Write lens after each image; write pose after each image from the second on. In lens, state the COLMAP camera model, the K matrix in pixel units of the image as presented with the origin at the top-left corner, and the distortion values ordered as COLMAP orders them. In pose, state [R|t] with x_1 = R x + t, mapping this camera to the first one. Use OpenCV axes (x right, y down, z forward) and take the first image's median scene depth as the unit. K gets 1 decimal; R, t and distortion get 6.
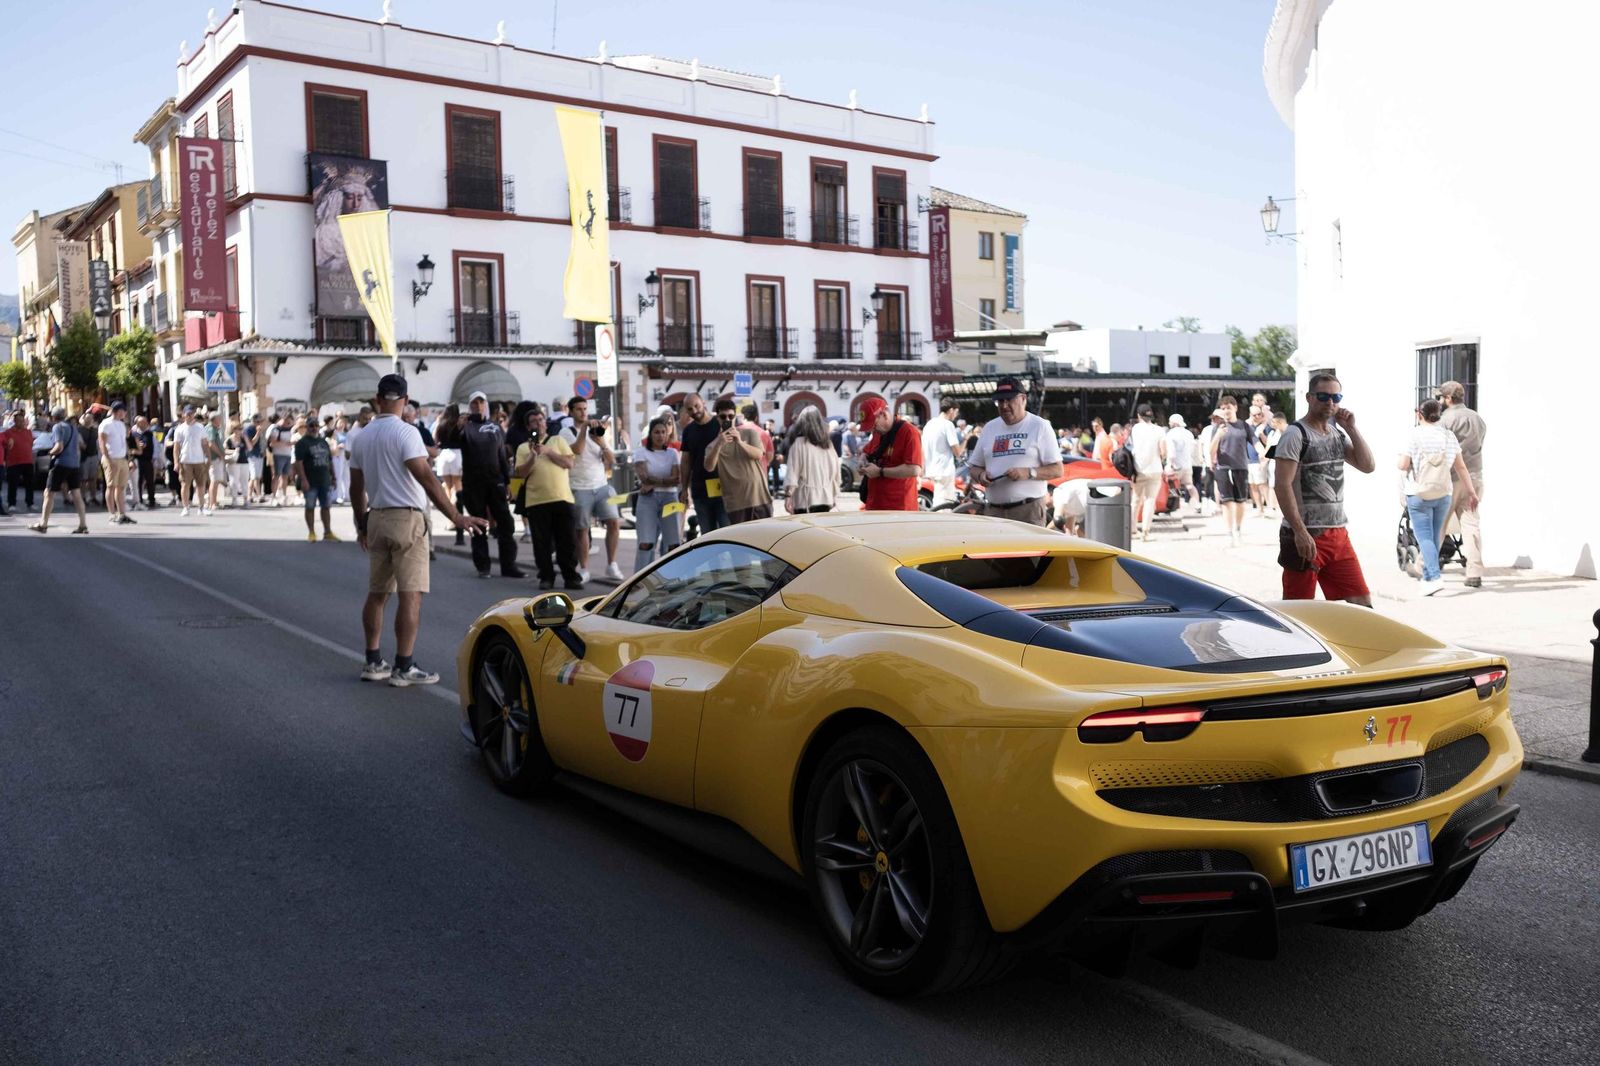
lens RADIAL K [[1627.1, 0, 799.9], [0, 1627.1, 530.1], [0, 0, 1]] dist [-0.007214, 0.000000]
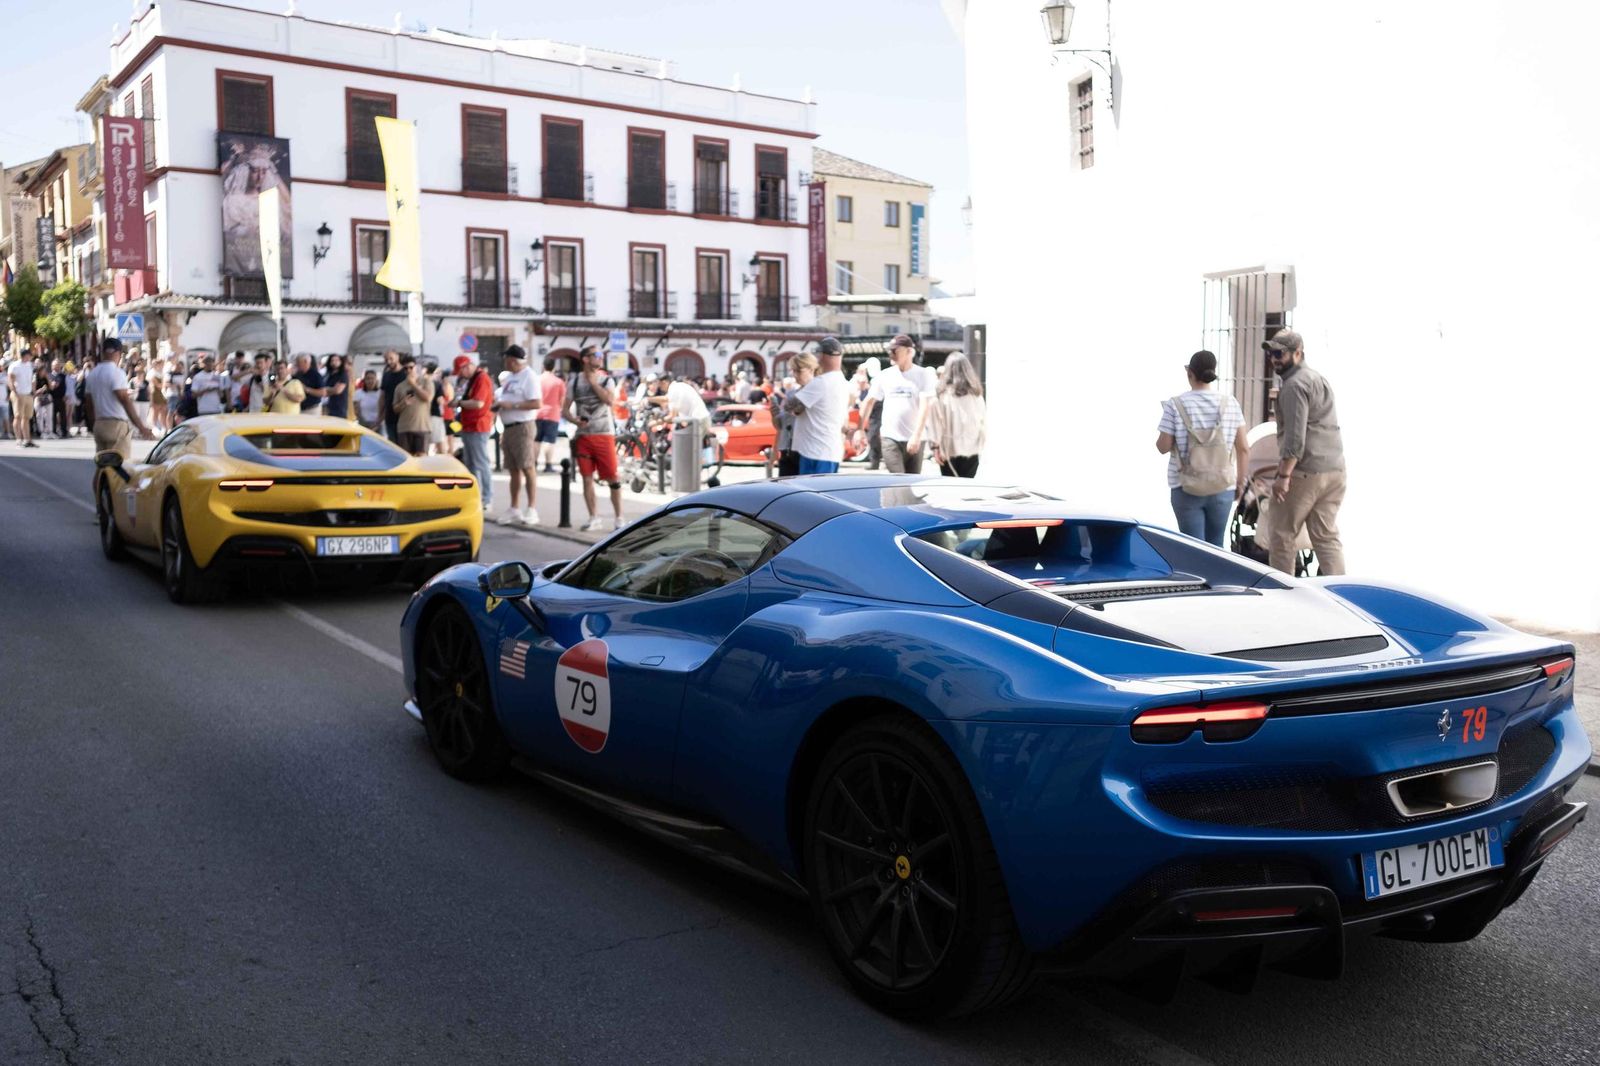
lens RADIAL K [[1627.1, 0, 799.5], [0, 1627.1, 535.7], [0, 0, 1]] dist [-0.007214, 0.000000]
pose [[0.999813, 0.016964, 0.009270, 0.087557], [-0.017238, 0.999394, 0.030257, 0.008499], [-0.008751, -0.030411, 0.999499, -0.132529]]
